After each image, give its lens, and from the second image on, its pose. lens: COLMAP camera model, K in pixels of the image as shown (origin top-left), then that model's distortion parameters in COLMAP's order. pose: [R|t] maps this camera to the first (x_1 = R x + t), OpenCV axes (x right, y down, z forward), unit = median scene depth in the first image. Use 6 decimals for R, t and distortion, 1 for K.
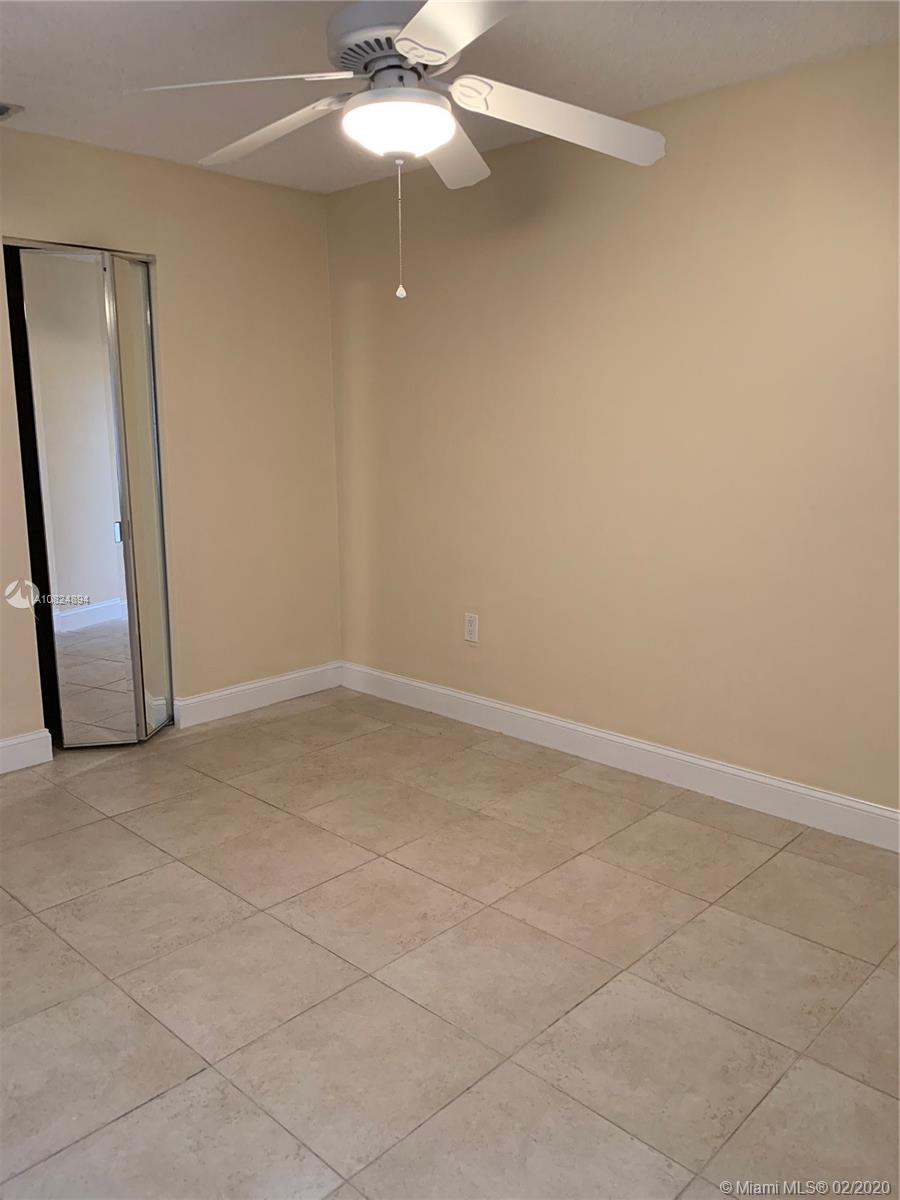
lens RADIAL K [[919.8, 0, 451.9], [0, 919.8, 593.2], [0, 0, 1]] dist [0.057918, -0.071833]
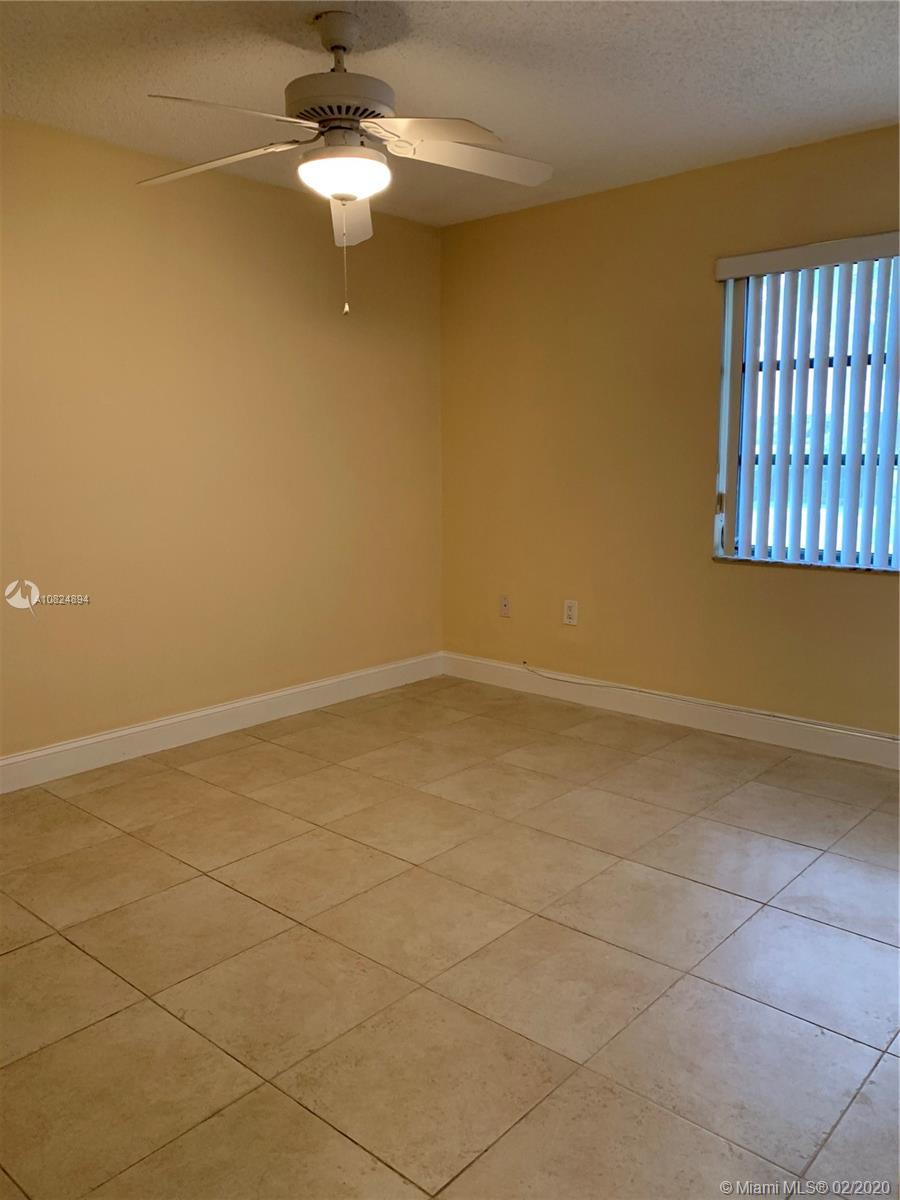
lens RADIAL K [[919.8, 0, 454.6], [0, 919.8, 604.8], [0, 0, 1]] dist [0.057918, -0.071833]
pose [[-0.036976, -0.154798, 0.987254, -0.988967], [0.193850, 0.968053, 0.159047, -0.081602], [-0.980334, 0.197260, -0.005787, 0.715853]]
